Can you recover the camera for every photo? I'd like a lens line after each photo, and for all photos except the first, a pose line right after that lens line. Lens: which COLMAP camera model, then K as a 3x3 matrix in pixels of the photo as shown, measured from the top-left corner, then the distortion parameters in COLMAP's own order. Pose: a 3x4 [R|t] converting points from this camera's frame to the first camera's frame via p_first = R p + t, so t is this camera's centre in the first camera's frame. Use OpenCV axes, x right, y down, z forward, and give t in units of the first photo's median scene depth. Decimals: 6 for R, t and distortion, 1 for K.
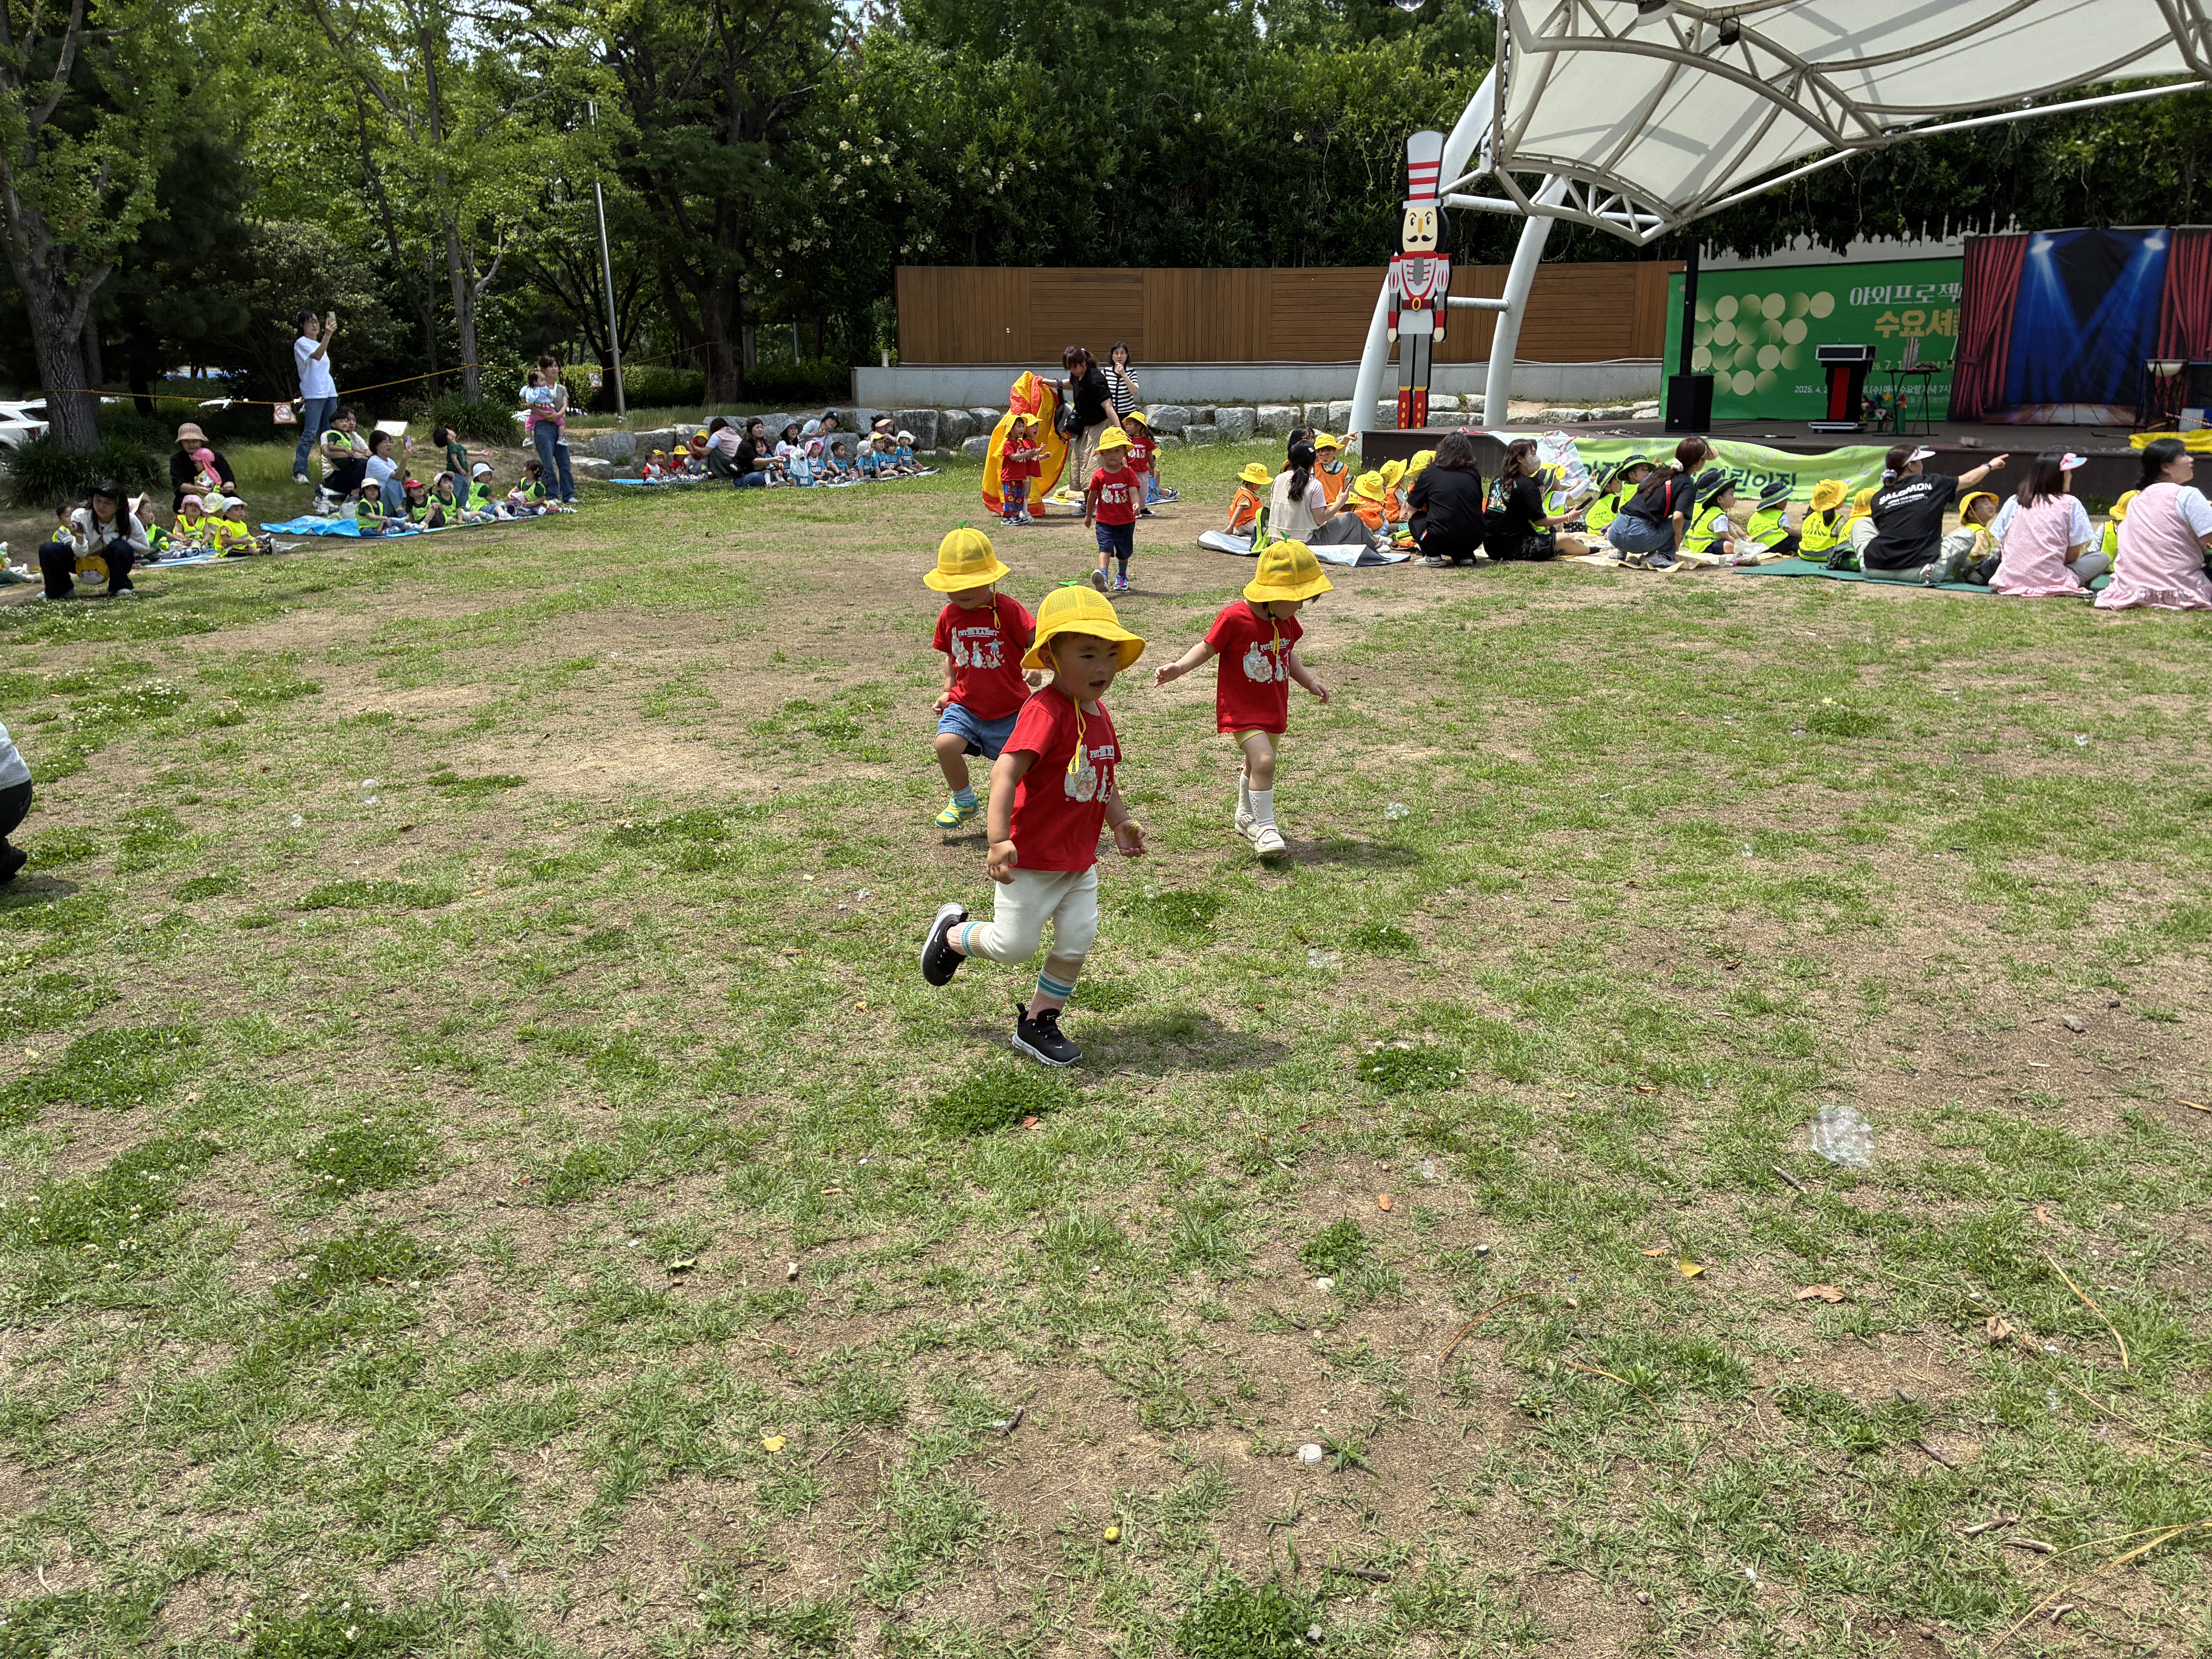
lens RADIAL K [[1674.2, 0, 1116.7], [0, 1674.2, 813.7], [0, 0, 1]] dist [0.046667, -0.066227]
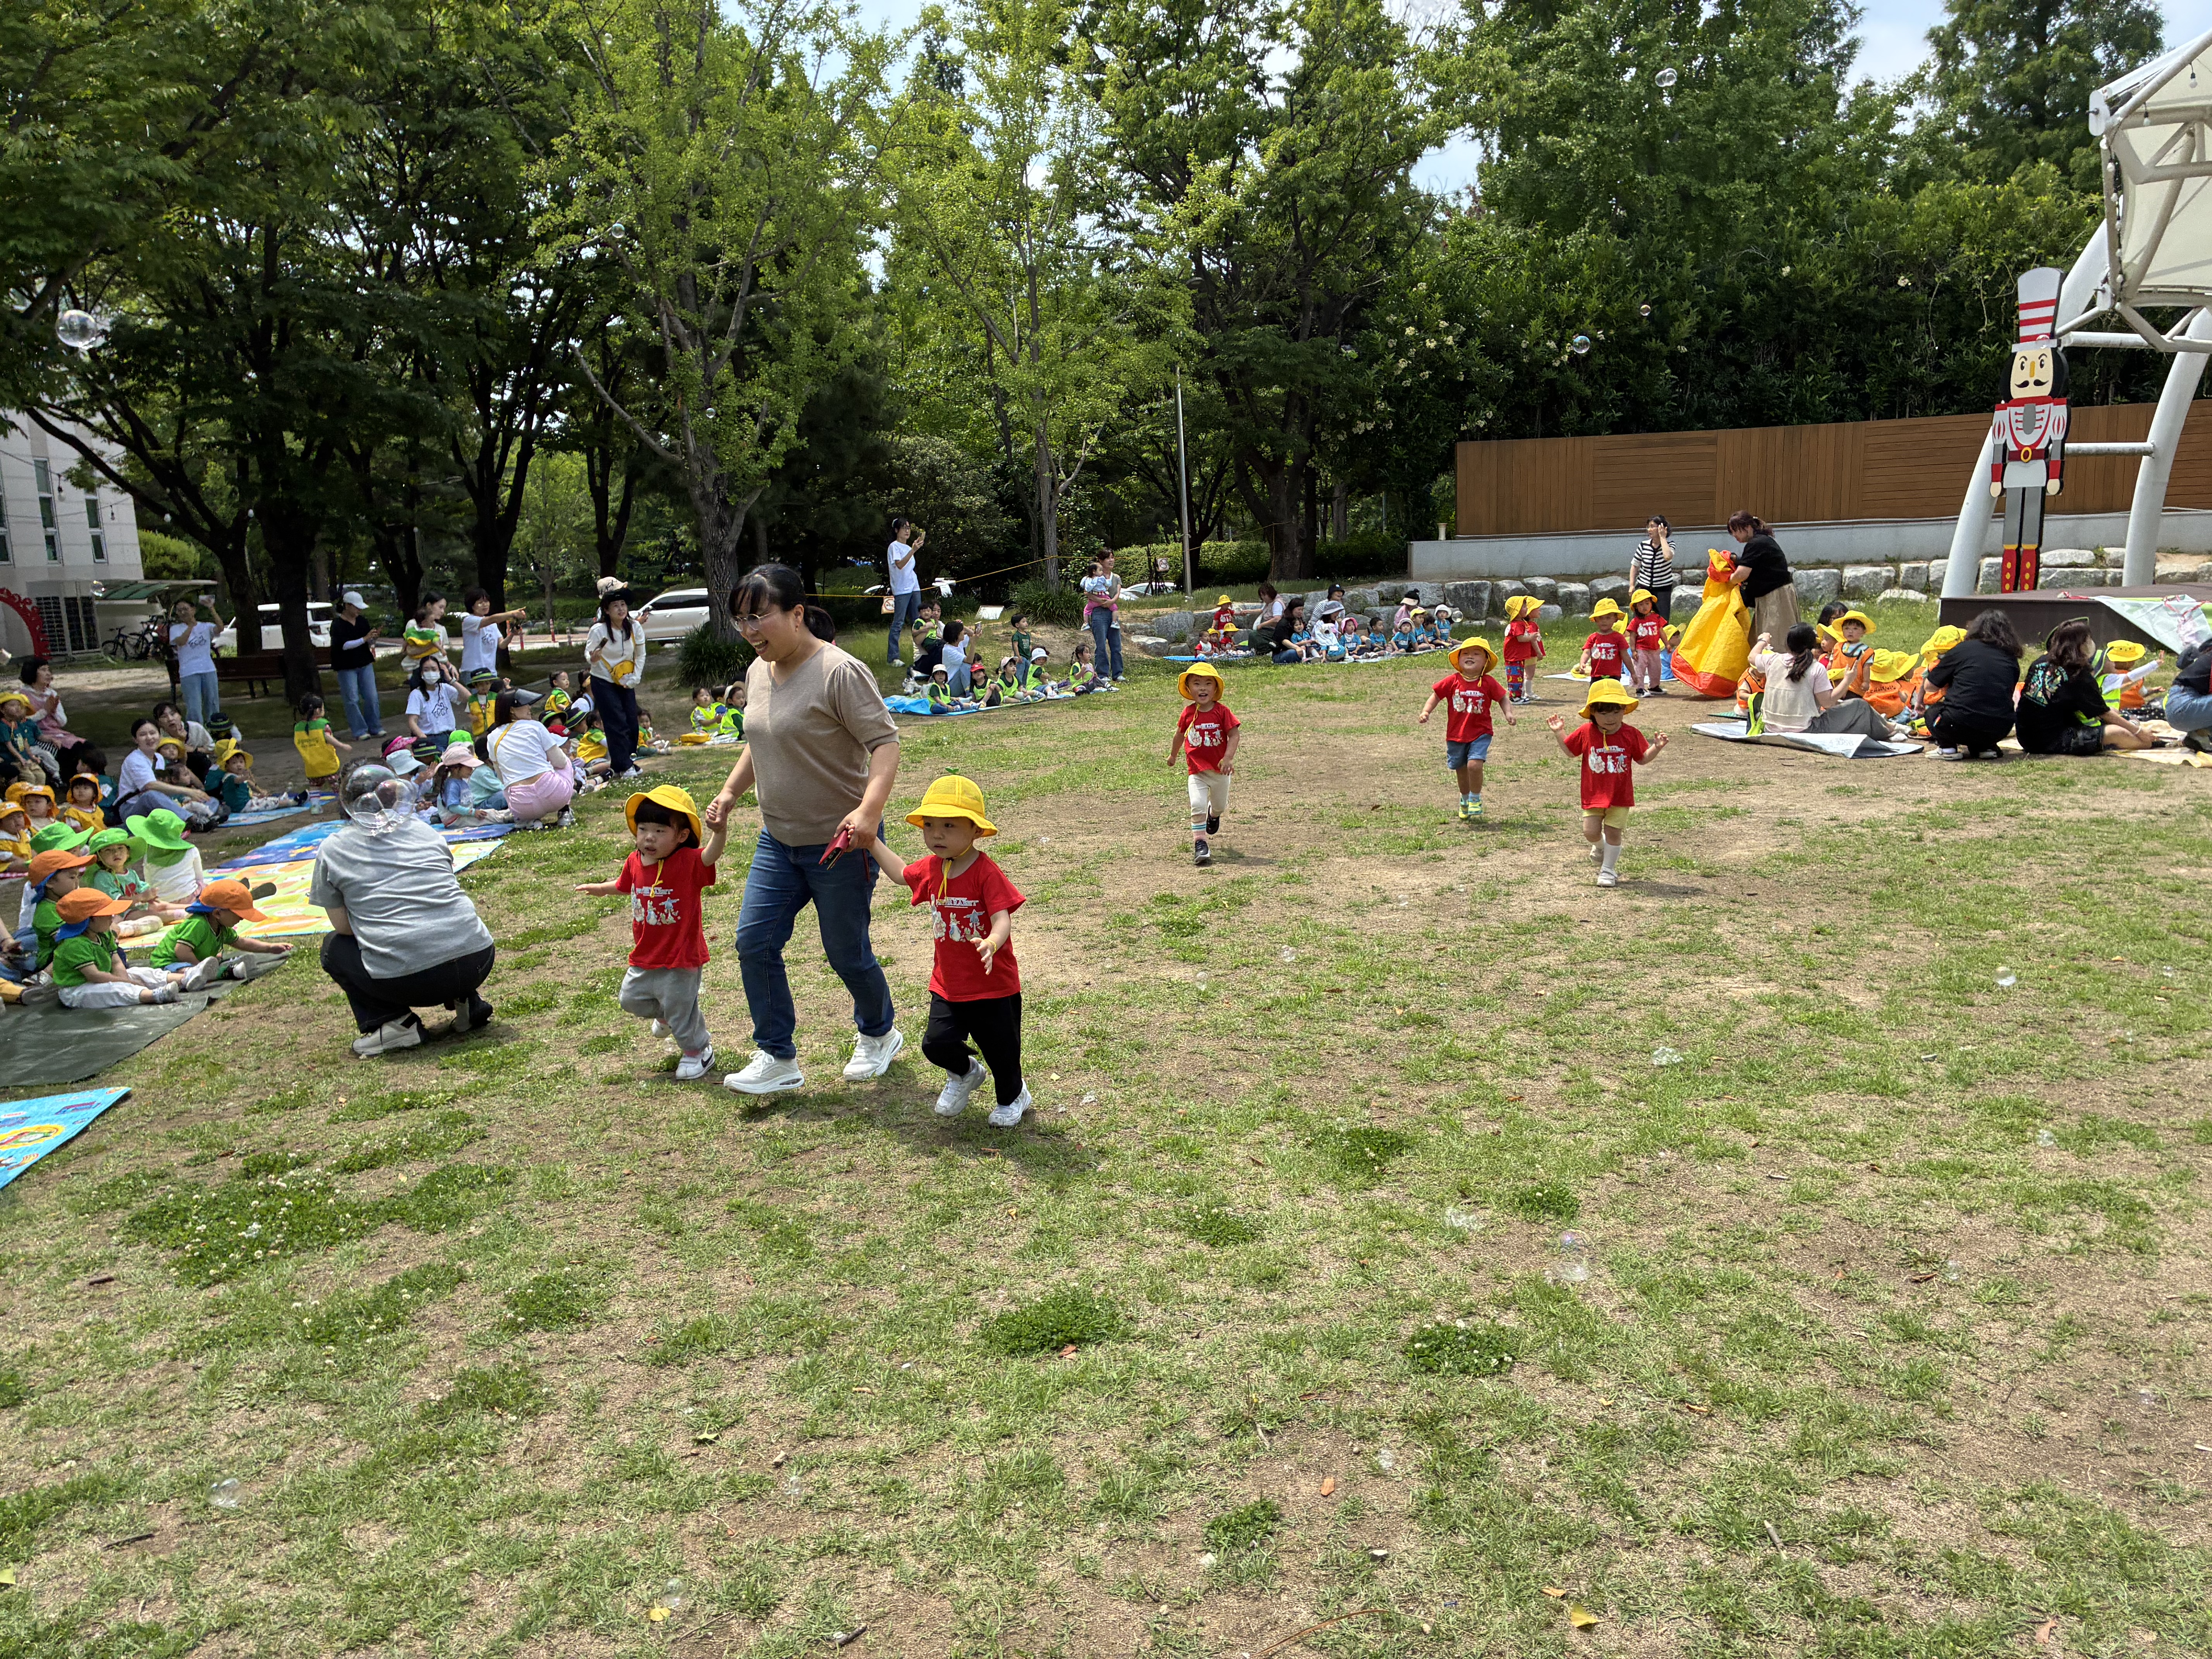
lens RADIAL K [[1674.2, 0, 1102.6], [0, 1674.2, 841.1], [0, 0, 1]] dist [0.046667, -0.066227]
pose [[0.930427, 0.033073, -0.364981, 0.063582], [-0.059709, 0.996293, -0.061932, -0.013327], [0.361580, 0.079416, 0.928953, -0.001336]]
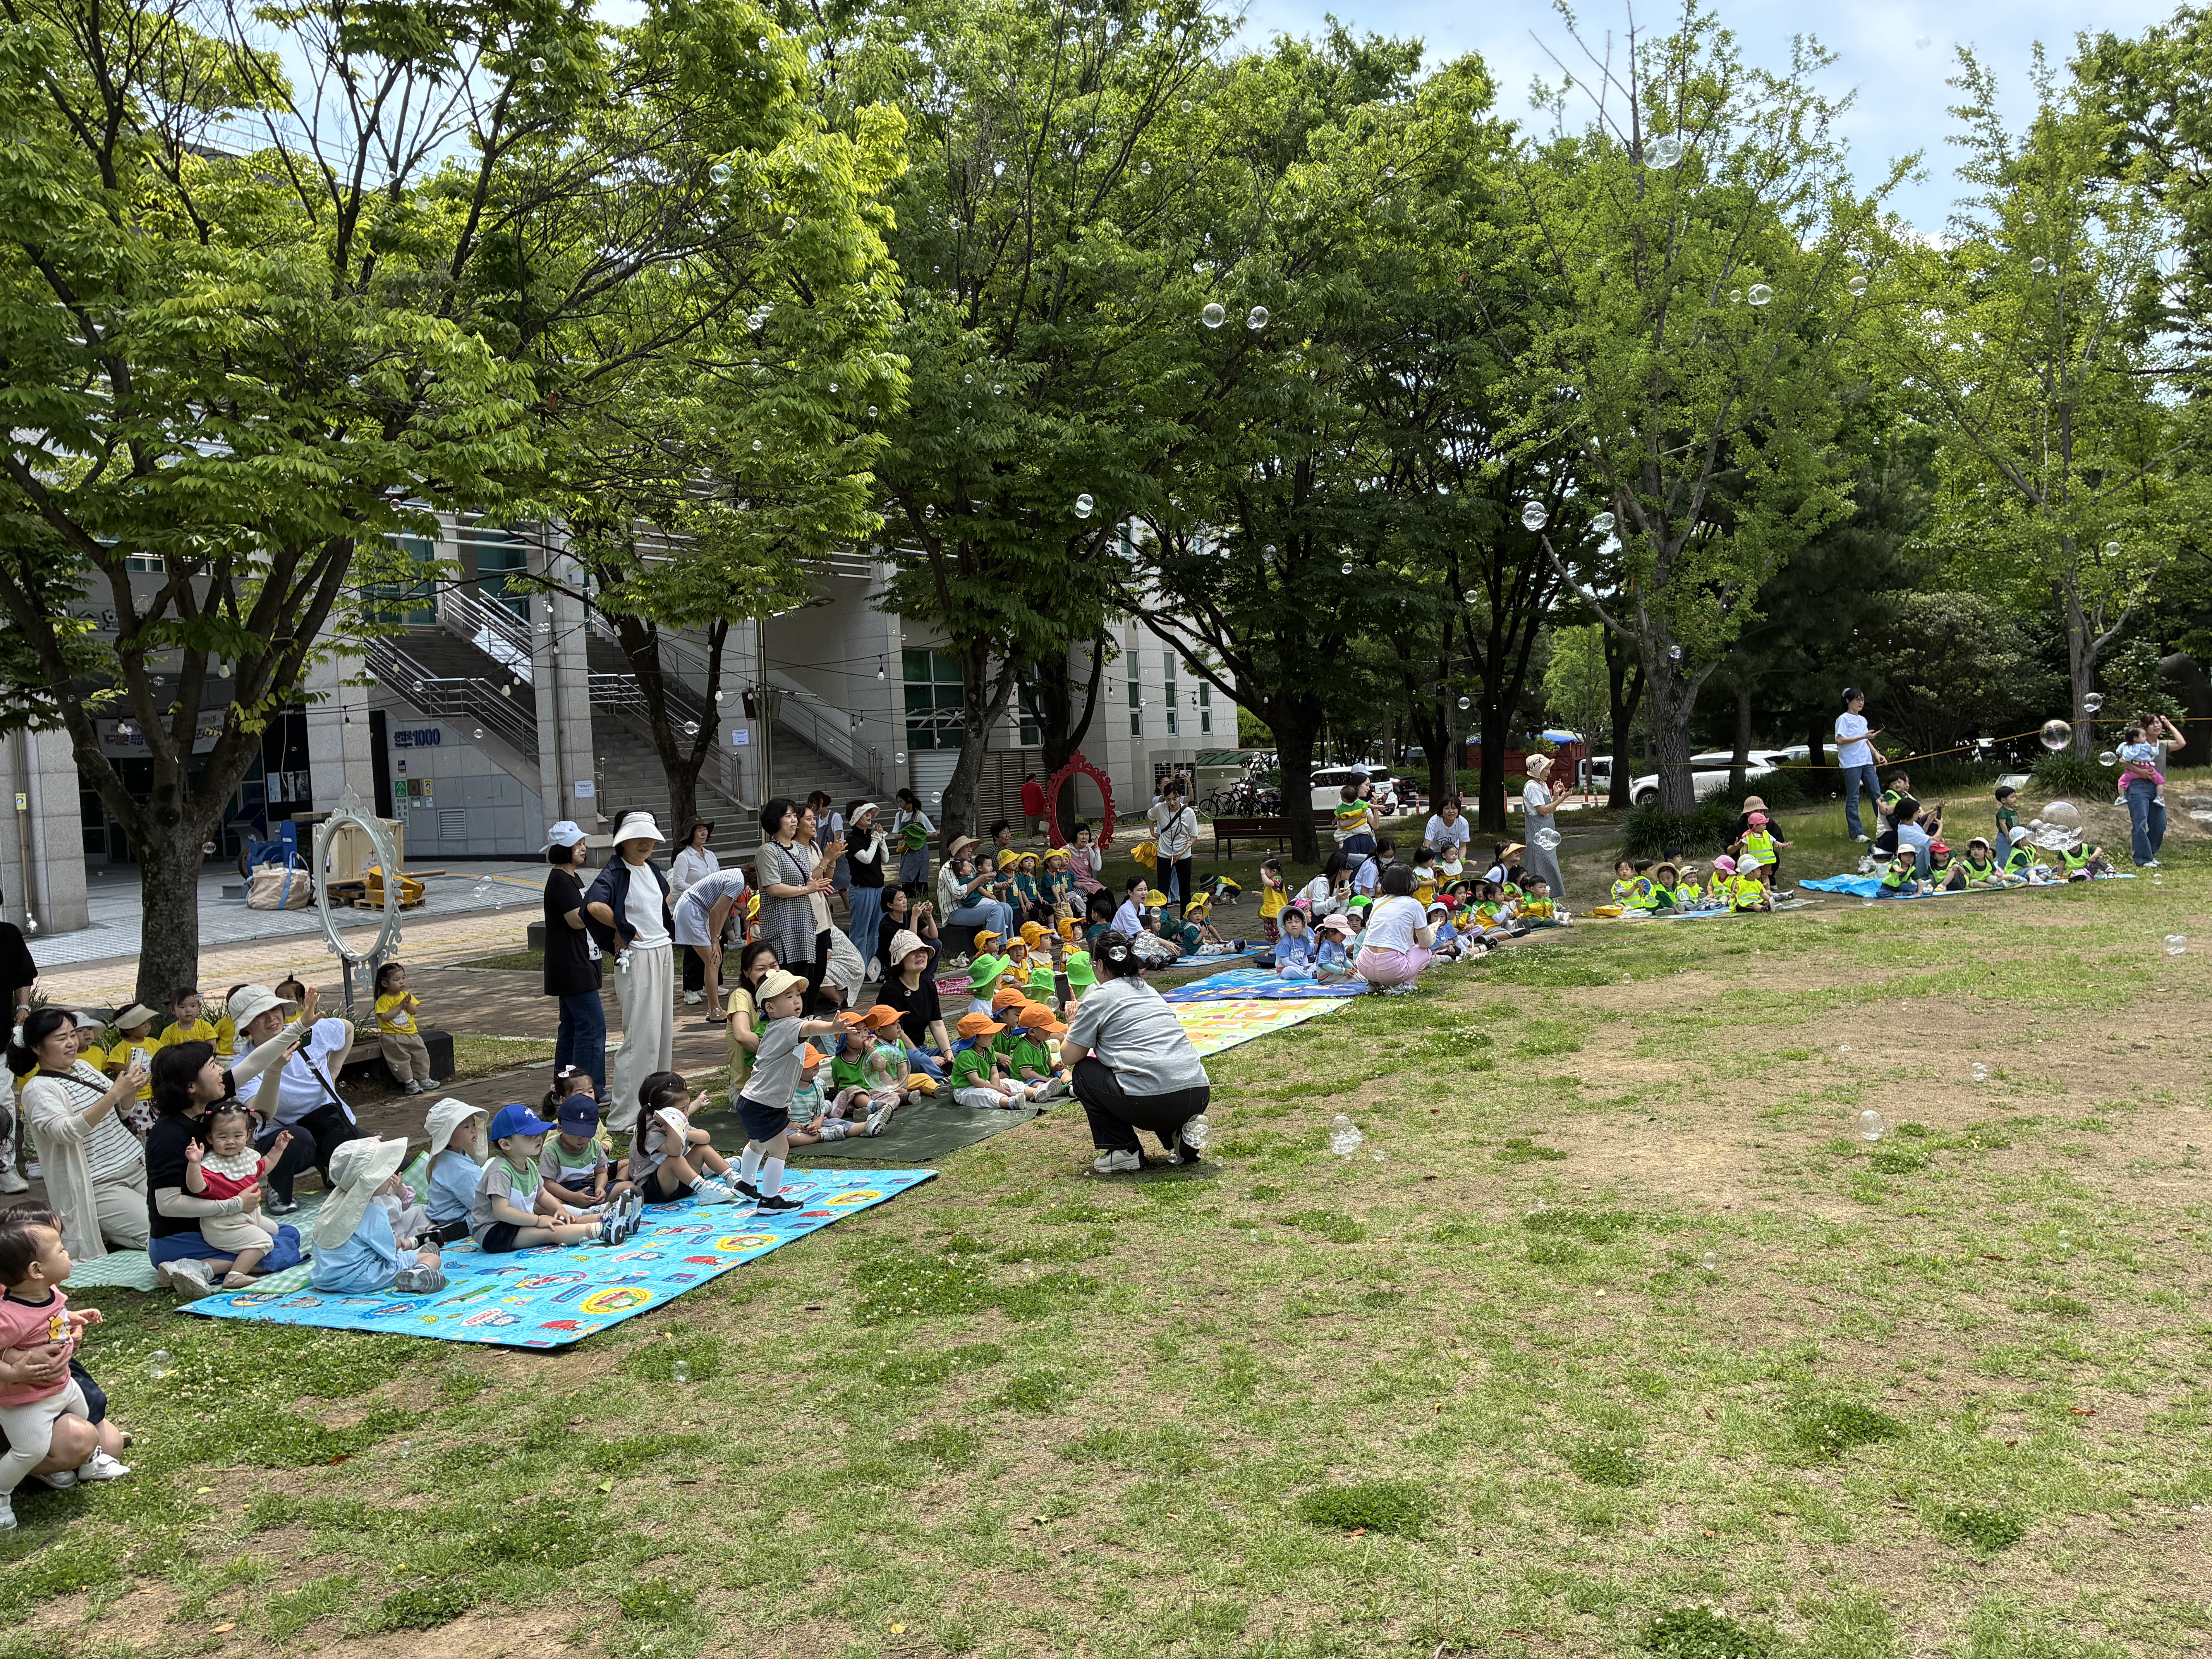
lens RADIAL K [[1674.2, 0, 1111.0], [0, 1674.2, 833.6], [0, 0, 1]] dist [0.046667, -0.066227]
pose [[0.545618, 0.018199, -0.837837, 0.145465], [-0.164103, 0.982729, -0.085522, -0.028887], [0.821810, 0.184154, 0.539181, 0.026332]]
